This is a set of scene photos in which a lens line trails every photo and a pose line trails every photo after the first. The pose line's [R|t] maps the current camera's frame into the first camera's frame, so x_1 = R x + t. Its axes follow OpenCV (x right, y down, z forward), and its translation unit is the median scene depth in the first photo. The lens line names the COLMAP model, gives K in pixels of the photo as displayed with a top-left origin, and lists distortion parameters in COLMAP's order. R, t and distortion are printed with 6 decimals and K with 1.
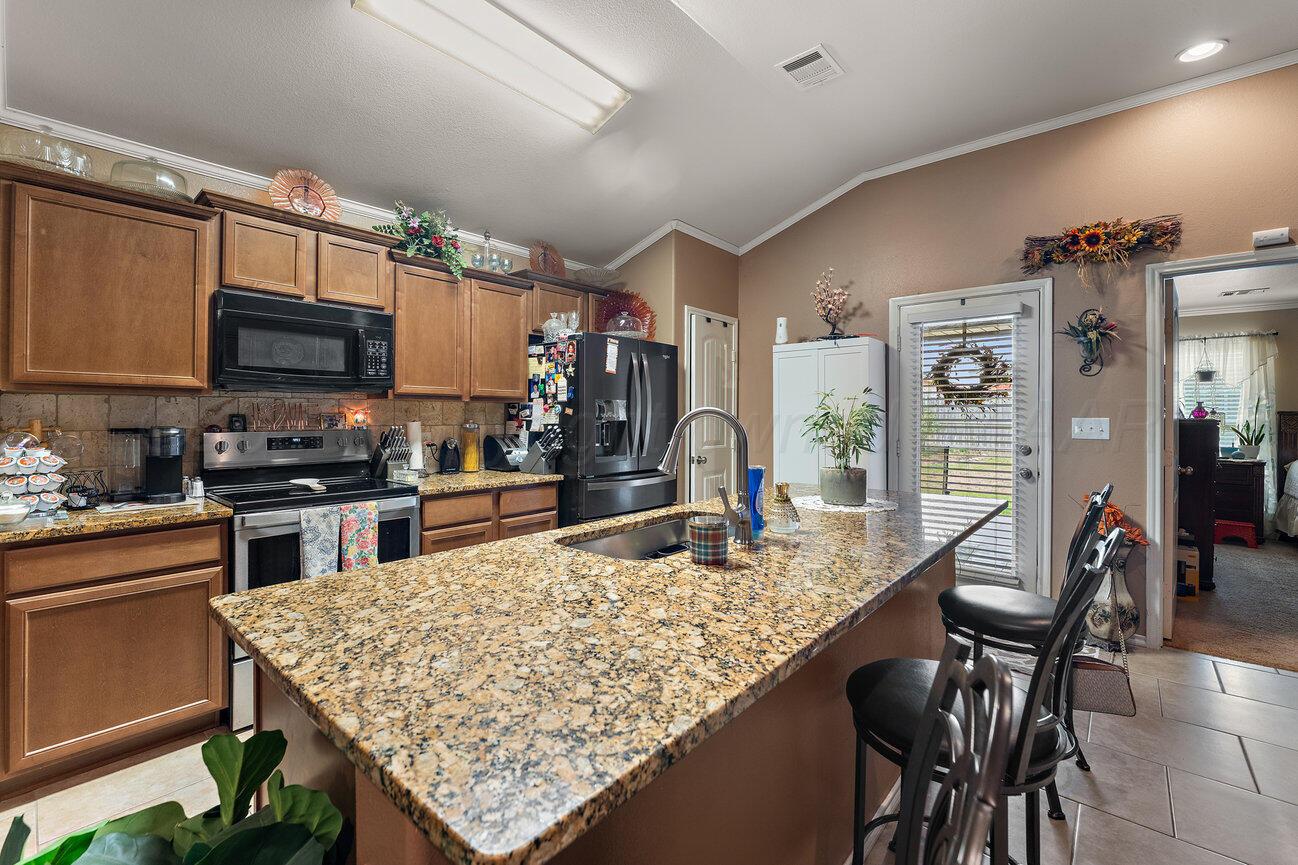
lens RADIAL K [[551.0, 0, 638.3], [0, 551.0, 413.8], [0, 0, 1]] dist [-0.003884, -0.000653]
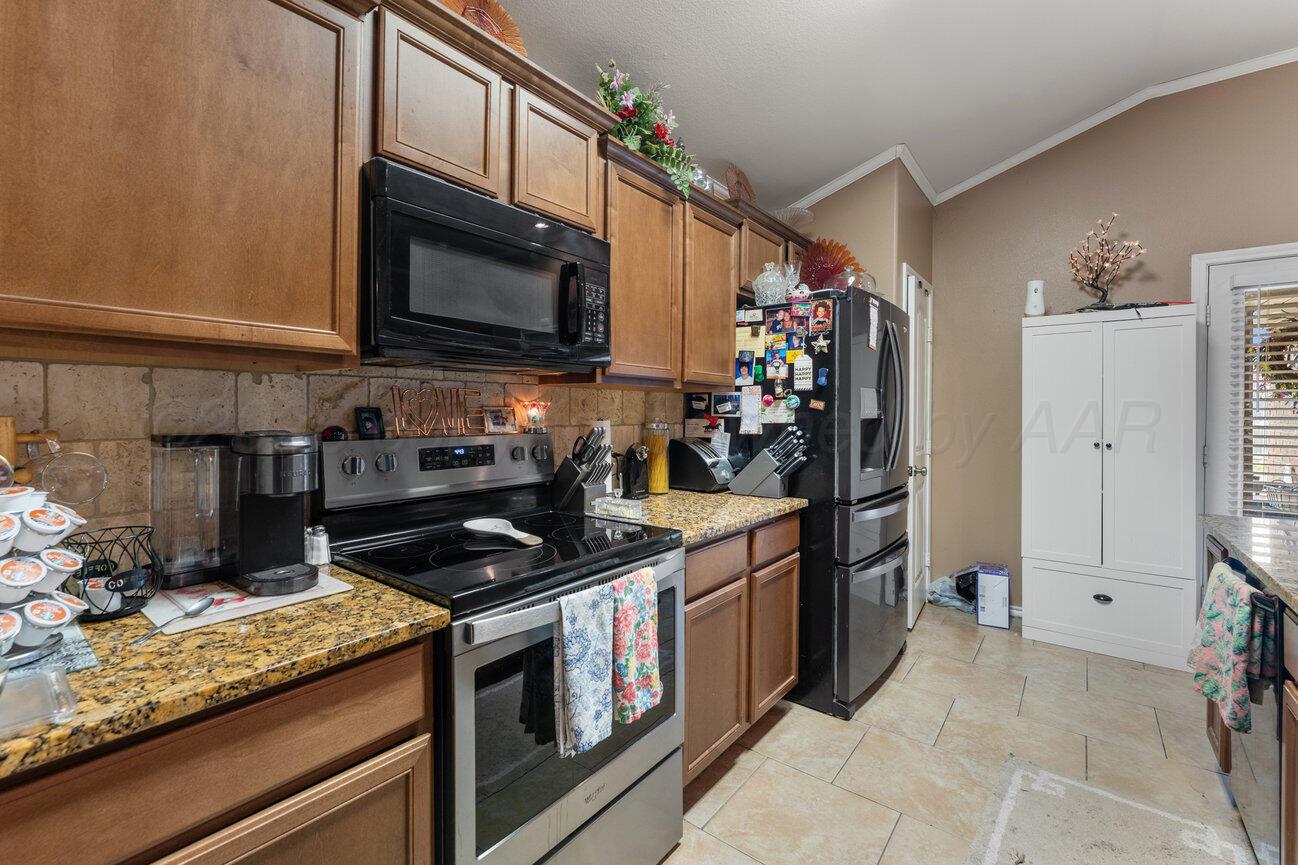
lens RADIAL K [[551.0, 0, 631.3], [0, 551.0, 417.1], [0, 0, 1]] dist [-0.003884, -0.000653]
pose [[0.998843, 0.001688, 0.048055, -0.407641], [-0.002324, 0.999910, 0.013178, 0.002296], [-0.048028, -0.013275, 0.998758, 0.355028]]
